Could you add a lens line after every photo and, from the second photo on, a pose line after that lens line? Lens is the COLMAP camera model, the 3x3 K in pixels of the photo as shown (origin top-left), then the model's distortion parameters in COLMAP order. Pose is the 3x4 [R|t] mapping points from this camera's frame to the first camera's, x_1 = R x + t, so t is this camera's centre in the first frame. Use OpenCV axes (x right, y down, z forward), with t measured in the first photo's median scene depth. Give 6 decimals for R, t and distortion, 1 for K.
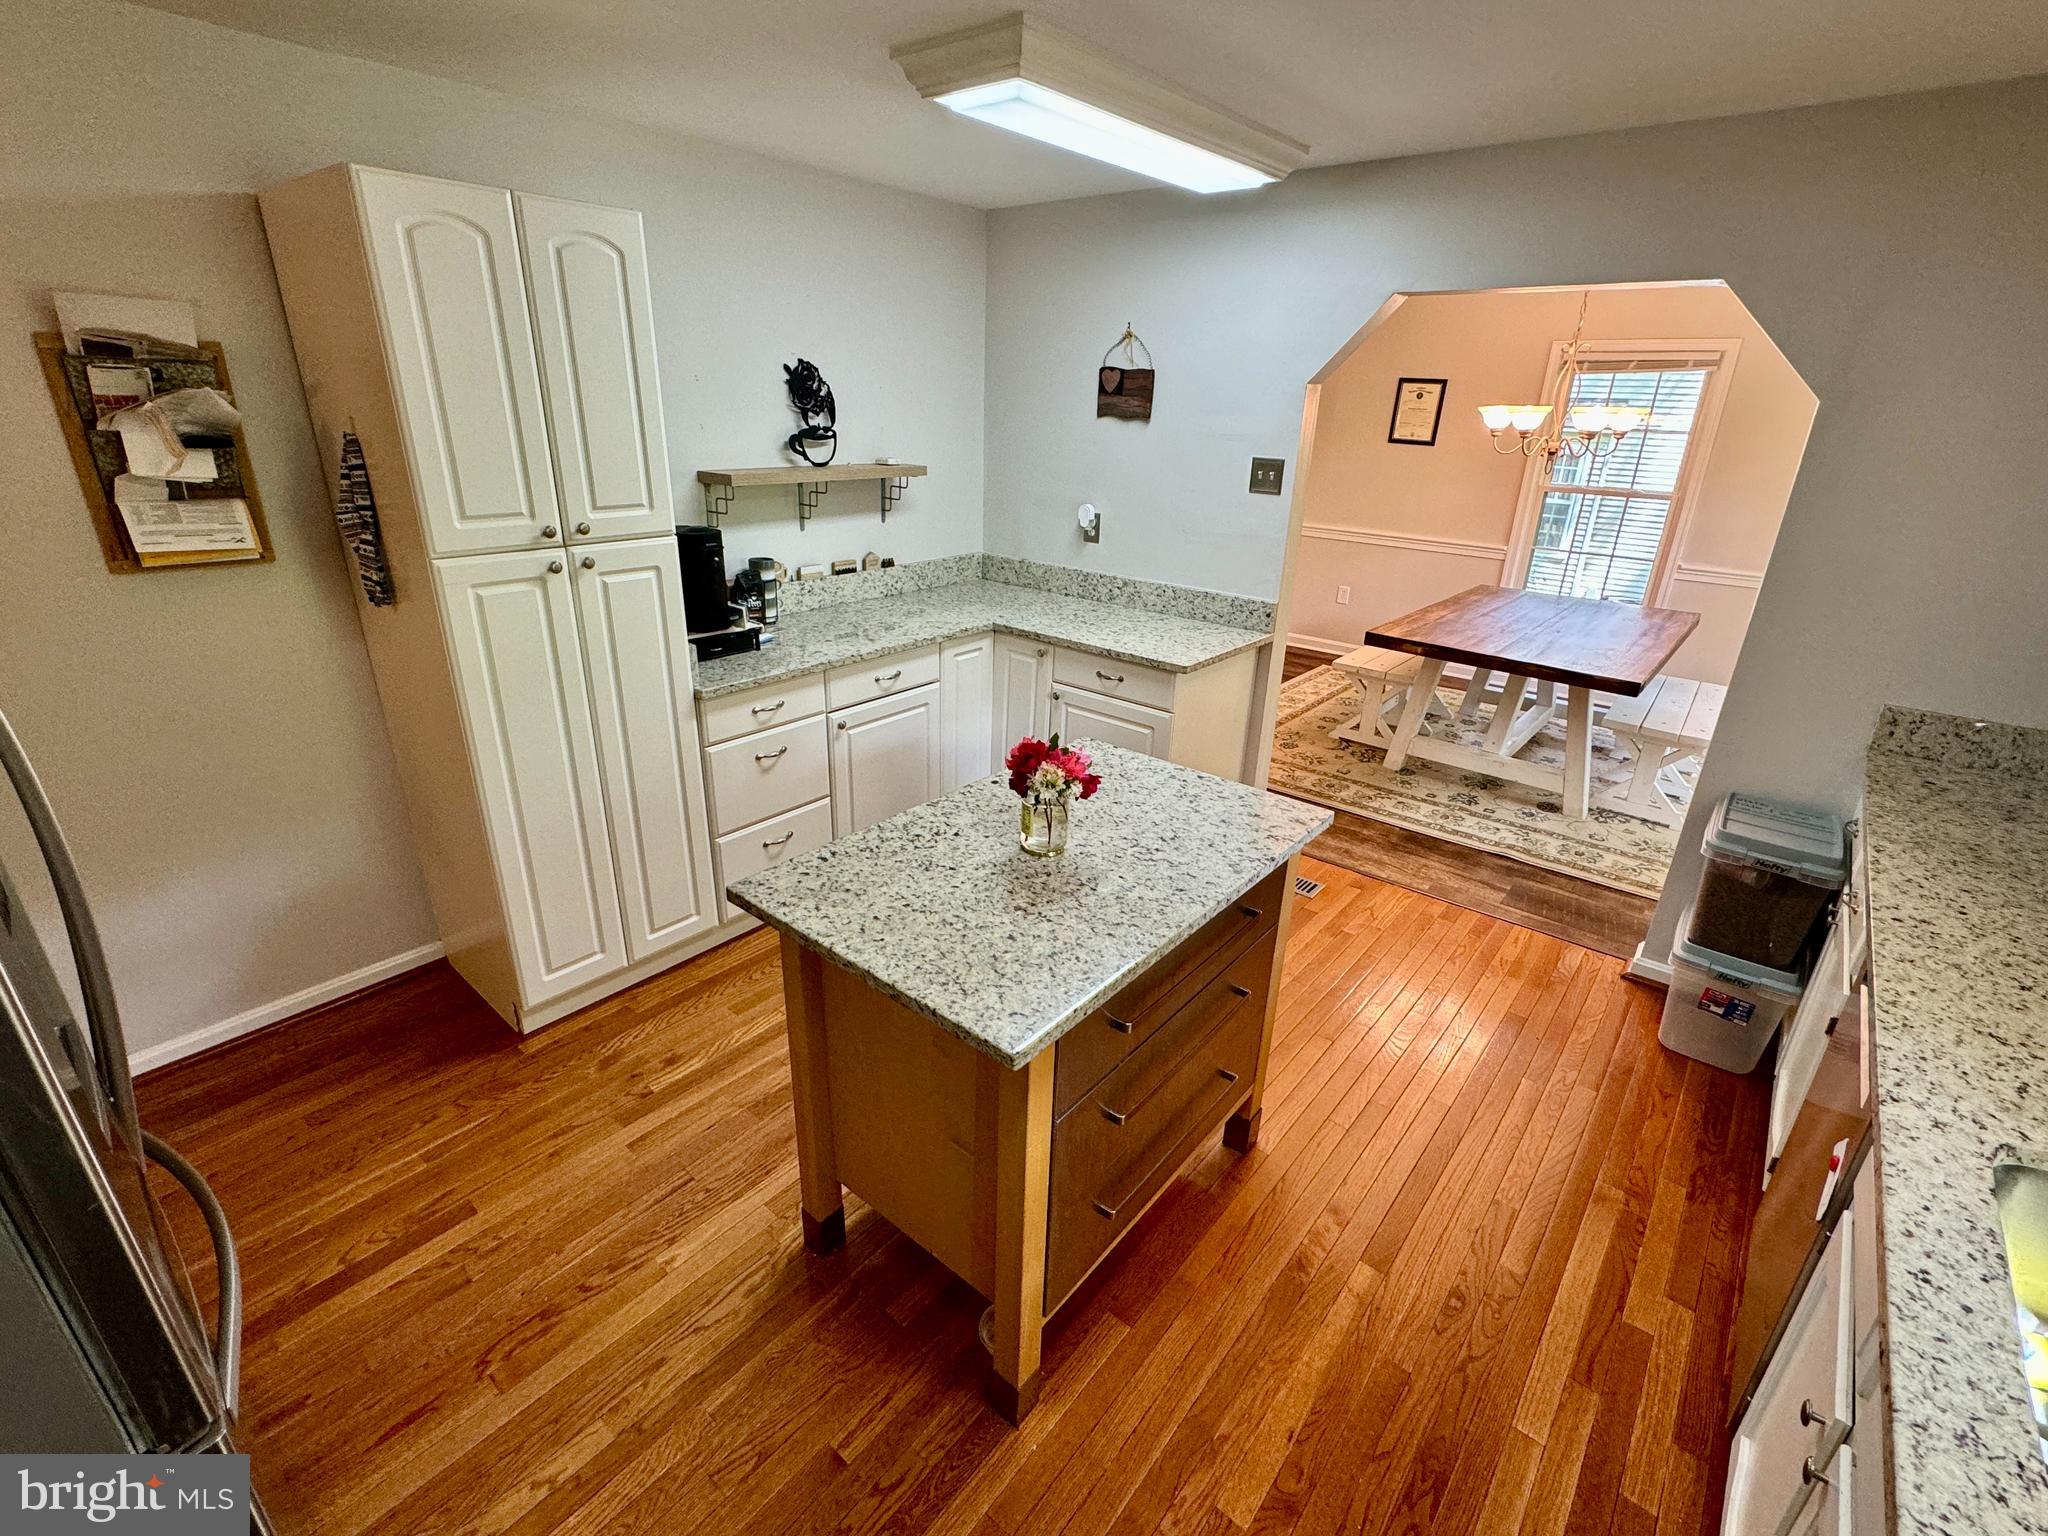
lens RADIAL K [[922.3, 0, 1020.9], [0, 922.3, 768.9], [0, 0, 1]] dist [-0.001786, 0.000277]
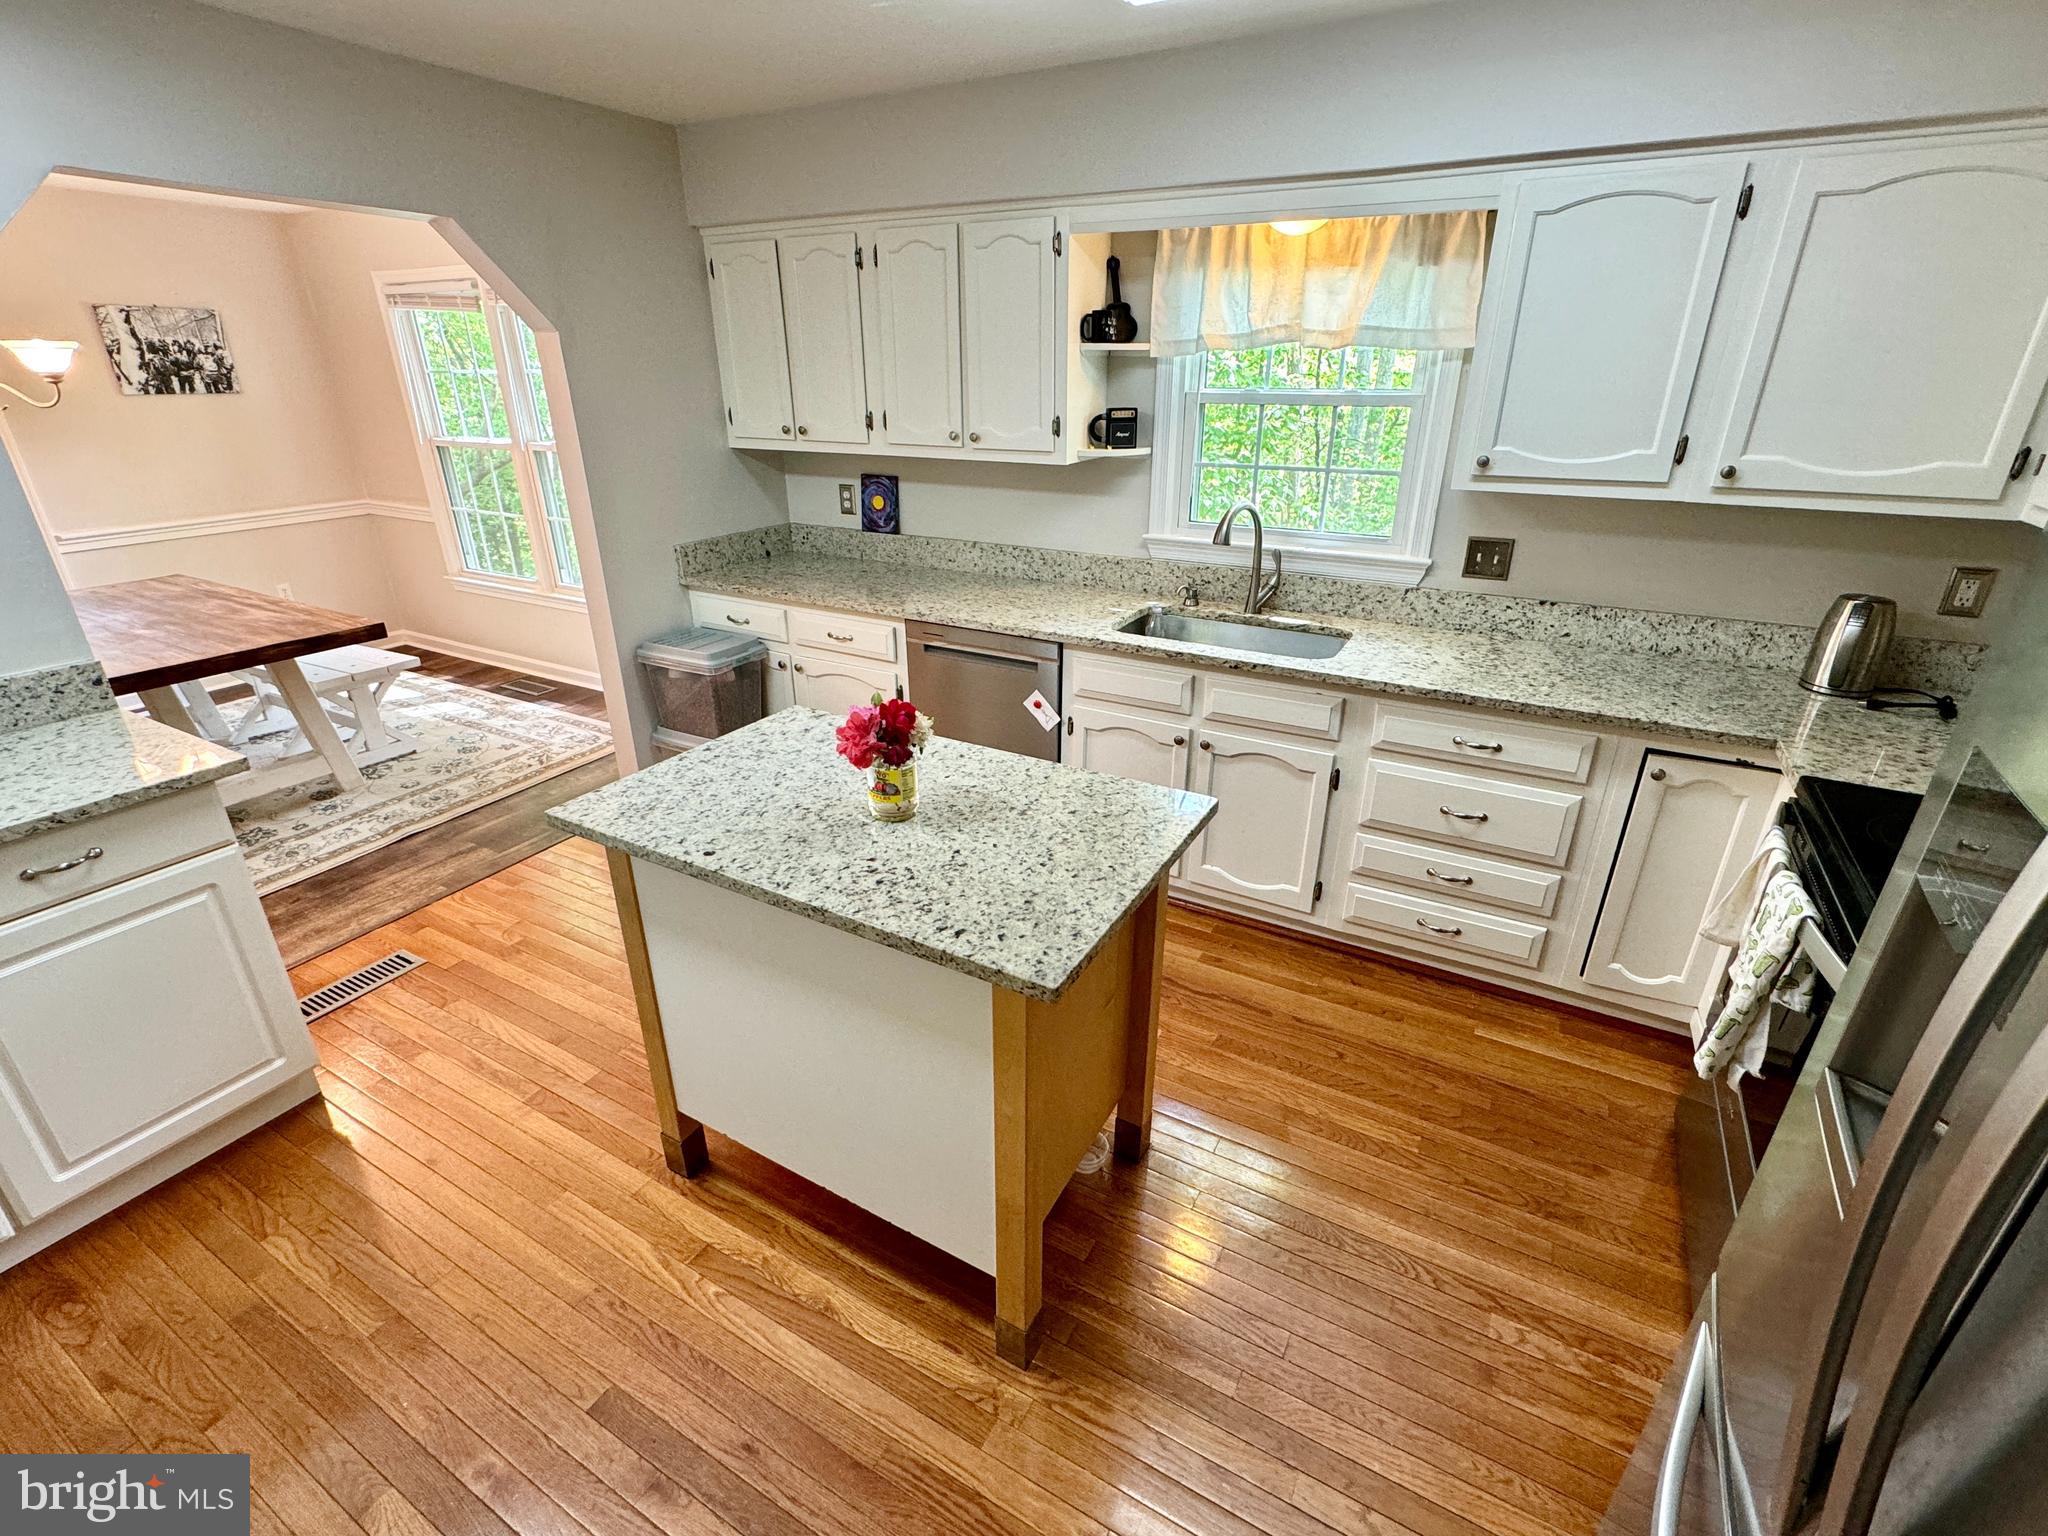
lens RADIAL K [[922.3, 0, 1026.9], [0, 922.3, 769.1], [0, 0, 1]] dist [-0.001786, 0.000277]
pose [[-0.189874, -0.417427, 0.888652, -0.402458], [0.364651, 0.810392, 0.458579, -0.163591], [-0.911580, 0.411120, -0.001657, 0.420986]]
